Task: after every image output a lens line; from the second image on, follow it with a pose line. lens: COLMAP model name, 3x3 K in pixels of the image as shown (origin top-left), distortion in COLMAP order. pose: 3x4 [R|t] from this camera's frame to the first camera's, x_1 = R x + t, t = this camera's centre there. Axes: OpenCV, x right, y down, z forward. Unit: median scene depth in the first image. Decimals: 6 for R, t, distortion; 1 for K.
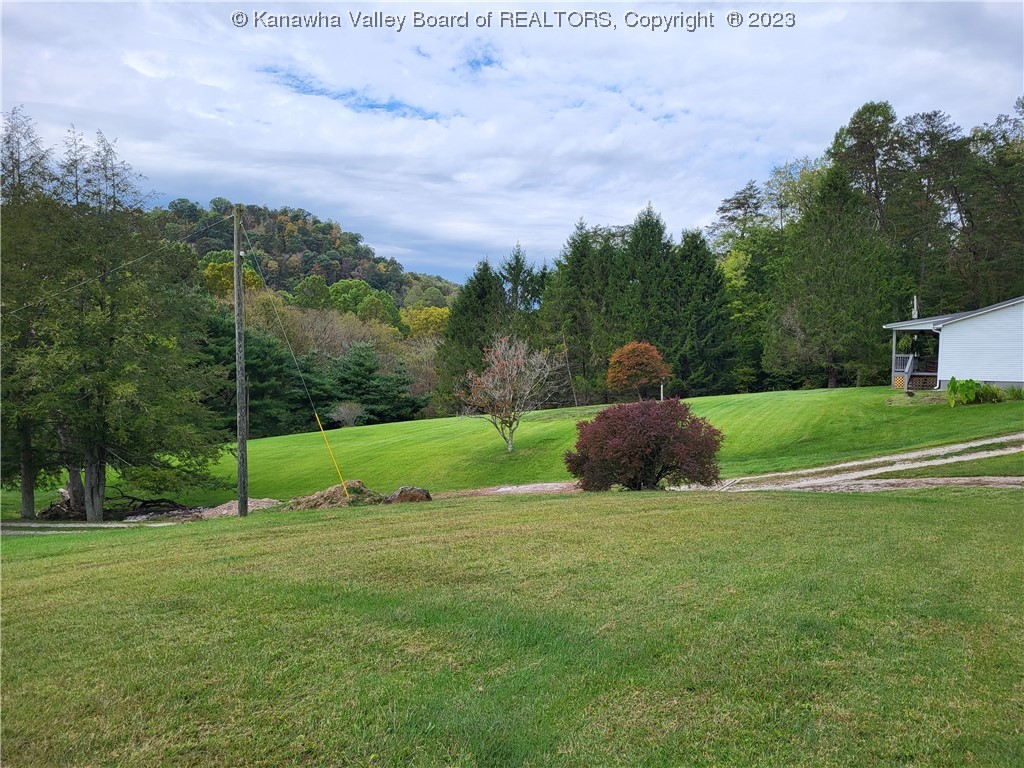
lens RADIAL K [[770.9, 0, 513.3], [0, 770.9, 385.8], [0, 0, 1]] dist [0.048004, -0.027423]
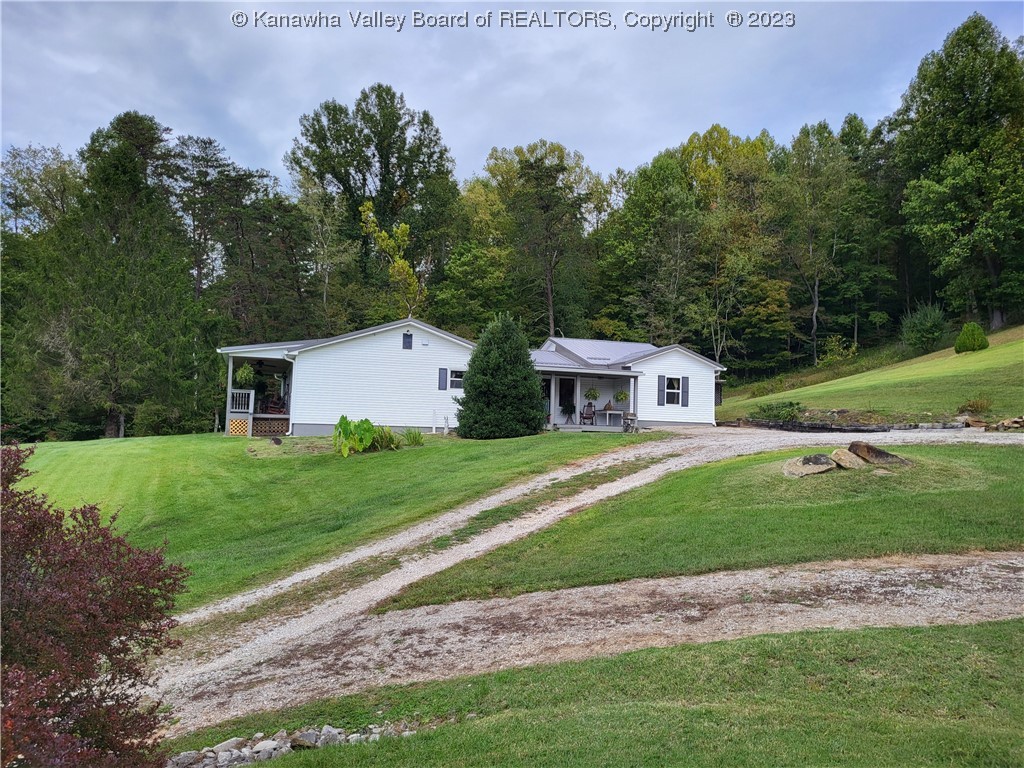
lens RADIAL K [[770.9, 0, 514.9], [0, 770.9, 390.1], [0, 0, 1]] dist [0.048004, -0.027423]
pose [[0.594770, 0.048512, 0.802431, 0.060509], [0.006414, 0.997859, -0.065081, 0.009774], [-0.803870, 0.043855, 0.593186, 0.347770]]
